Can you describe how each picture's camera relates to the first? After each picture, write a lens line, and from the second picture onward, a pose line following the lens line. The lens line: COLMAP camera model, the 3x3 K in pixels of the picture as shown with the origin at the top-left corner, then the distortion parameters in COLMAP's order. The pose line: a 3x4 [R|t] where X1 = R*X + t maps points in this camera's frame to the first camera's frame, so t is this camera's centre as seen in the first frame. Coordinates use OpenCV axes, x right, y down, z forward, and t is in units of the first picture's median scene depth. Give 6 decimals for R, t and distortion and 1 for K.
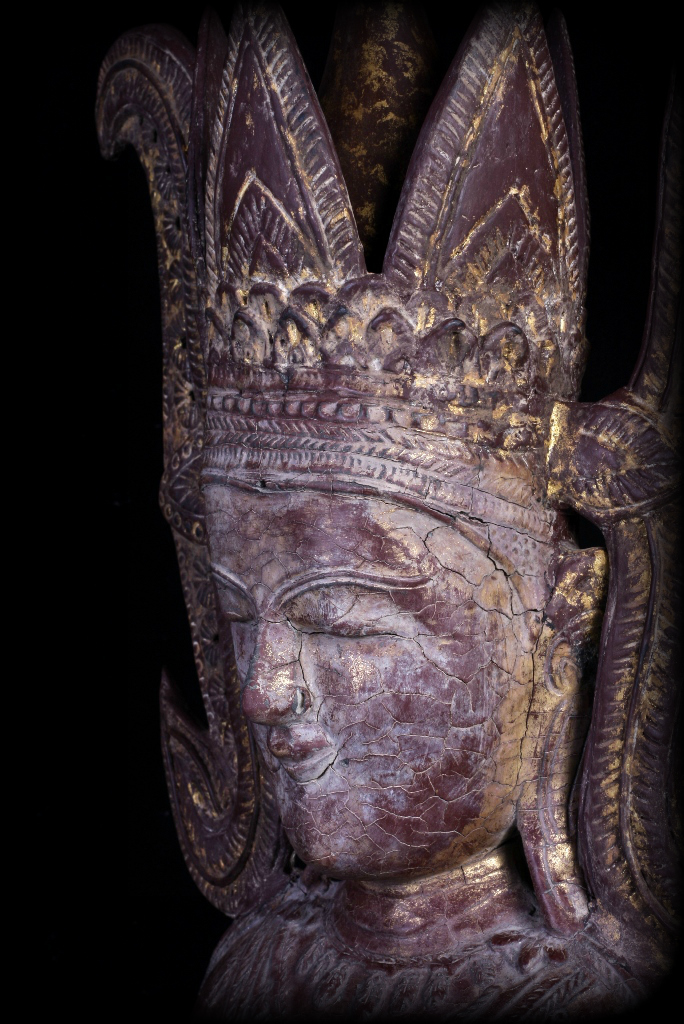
lens RADIAL K [[2578.6, 0, 361.2], [0, 2578.6, 507.9], [0, 0, 1]] dist [-0.105042, -0.468056]
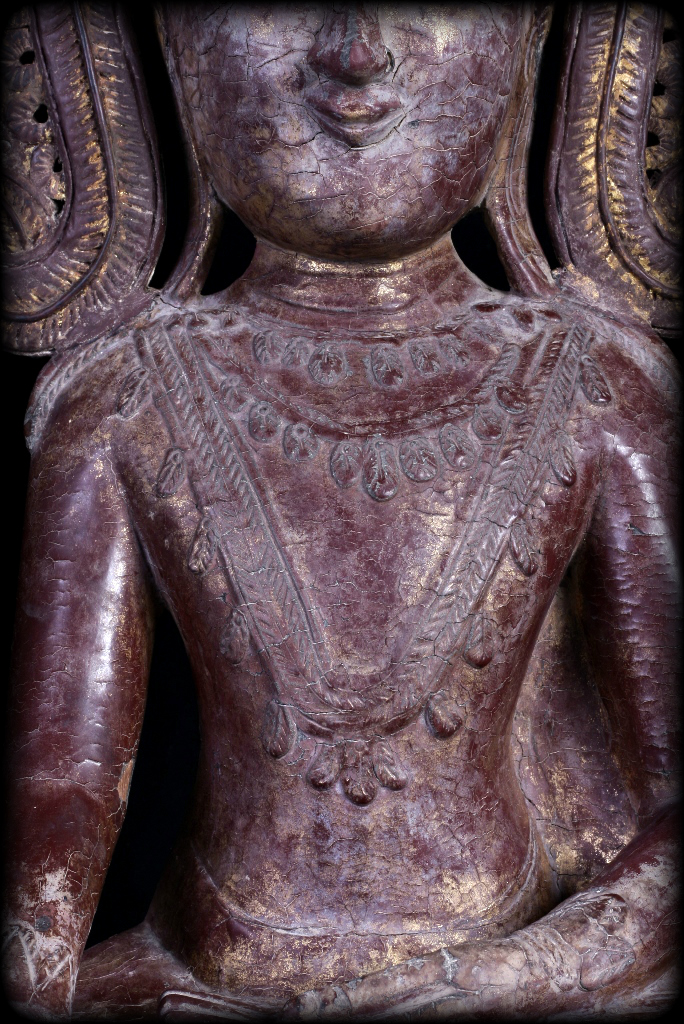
lens RADIAL K [[2578.6, 0, 361.2], [0, 2578.6, 507.9], [0, 0, 1]] dist [-0.105042, -0.468056]
pose [[0.672974, -0.035453, 0.738816, -0.791800], [0.017527, 0.999335, 0.031989, 0.220302], [-0.739458, -0.008578, 0.673148, 0.321170]]
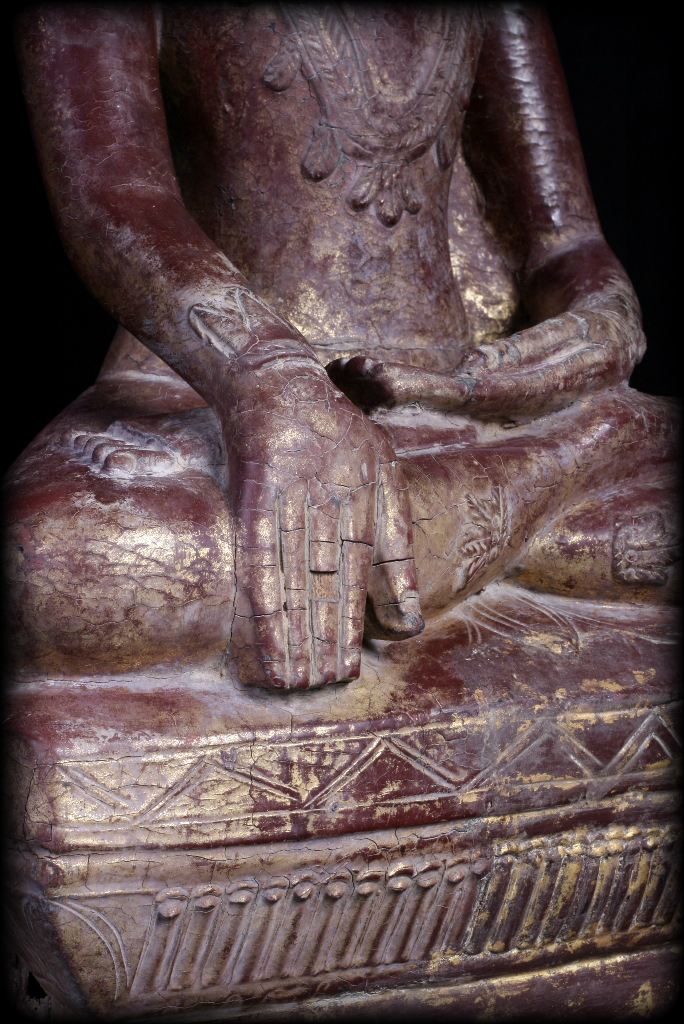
lens RADIAL K [[2578.6, 0, 361.2], [0, 2578.6, 507.9], [0, 0, 1]] dist [-0.105042, -0.468056]
pose [[0.088383, -0.022854, 0.995824, -1.152625], [0.030607, 0.999327, 0.020218, 0.471569], [-0.995616, 0.028692, 0.089023, 0.929991]]
